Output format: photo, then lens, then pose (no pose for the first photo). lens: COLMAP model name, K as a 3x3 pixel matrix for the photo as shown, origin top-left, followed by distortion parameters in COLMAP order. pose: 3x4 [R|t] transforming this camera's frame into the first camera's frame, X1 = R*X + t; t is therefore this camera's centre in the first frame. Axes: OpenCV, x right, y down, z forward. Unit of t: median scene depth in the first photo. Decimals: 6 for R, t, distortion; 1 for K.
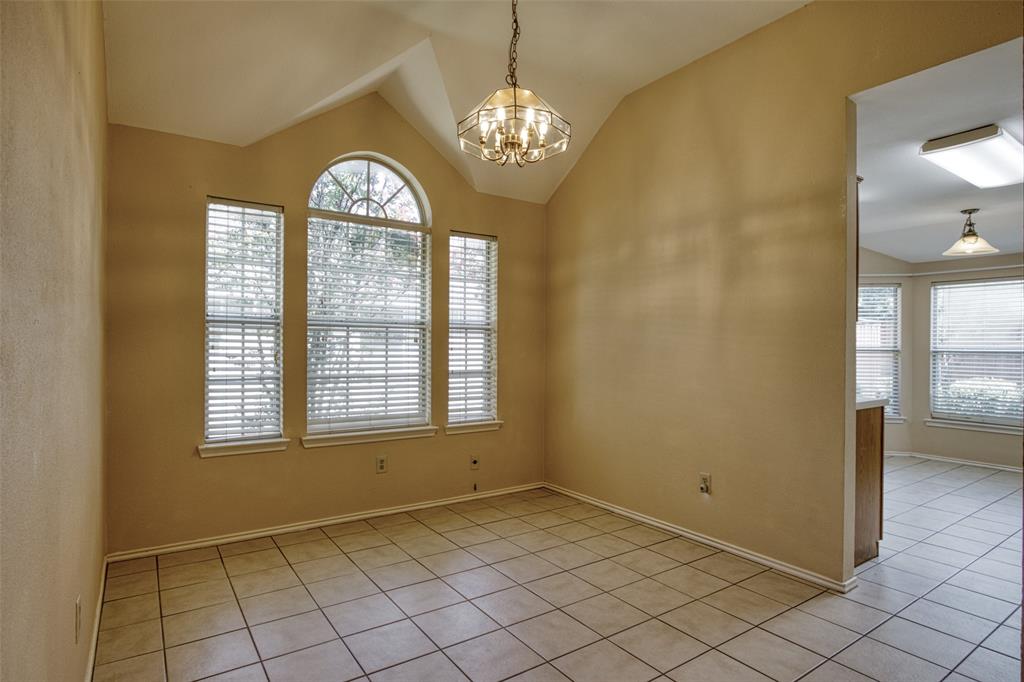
lens RADIAL K [[547.3, 0, 517.3], [0, 547.3, 345.8], [0, 0, 1]] dist [-0.021859, 0.007168]
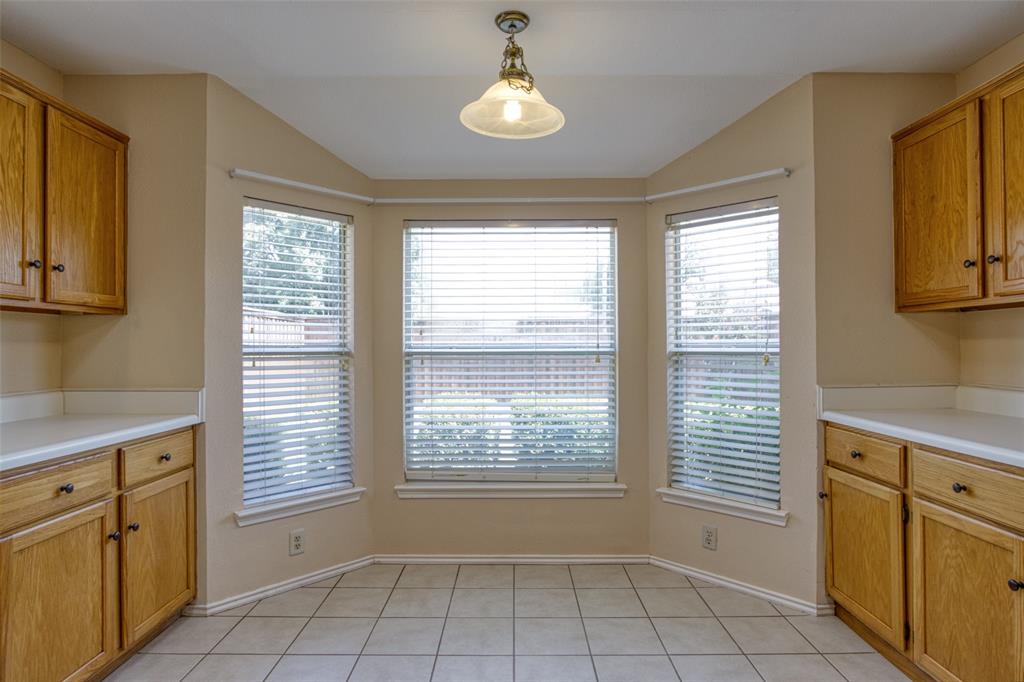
lens RADIAL K [[547.3, 0, 508.3], [0, 547.3, 342.8], [0, 0, 1]] dist [-0.021859, 0.007168]
pose [[0.583838, -0.002772, 0.811865, 0.398771], [0.006010, 0.999982, -0.000908, 0.001363], [-0.811848, 0.005410, 0.583844, 0.614172]]
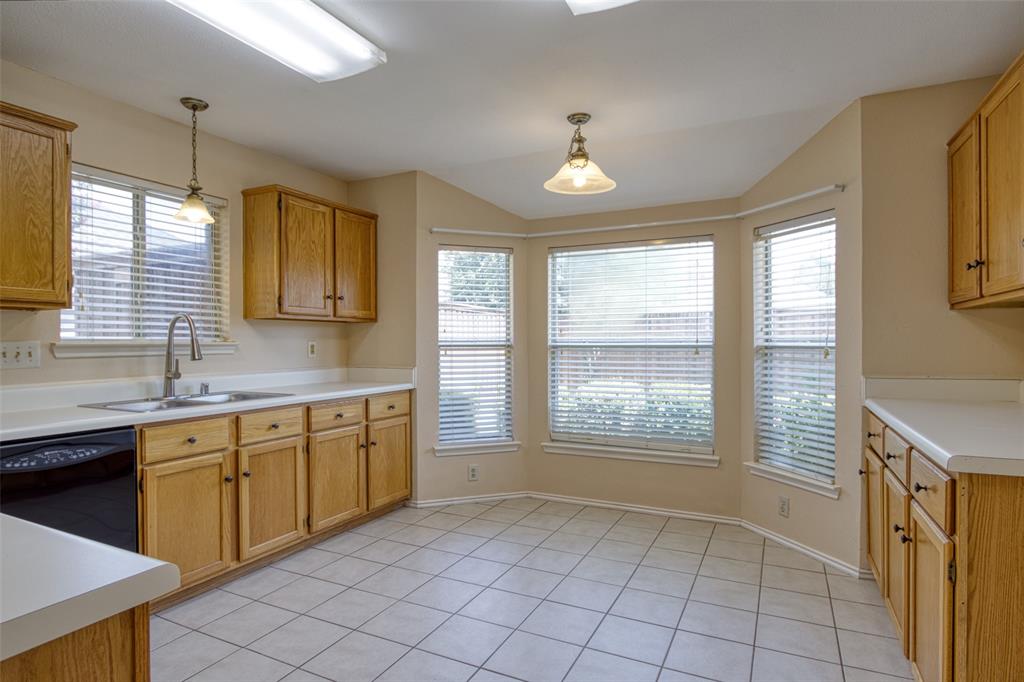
lens RADIAL K [[547.3, 0, 510.4], [0, 547.3, 342.3], [0, 0, 1]] dist [-0.021859, 0.007168]
pose [[0.881615, -0.010069, 0.471861, 0.385706], [0.008343, 0.999949, 0.005750, 0.000761], [-0.471895, -0.001132, 0.881654, 0.398818]]
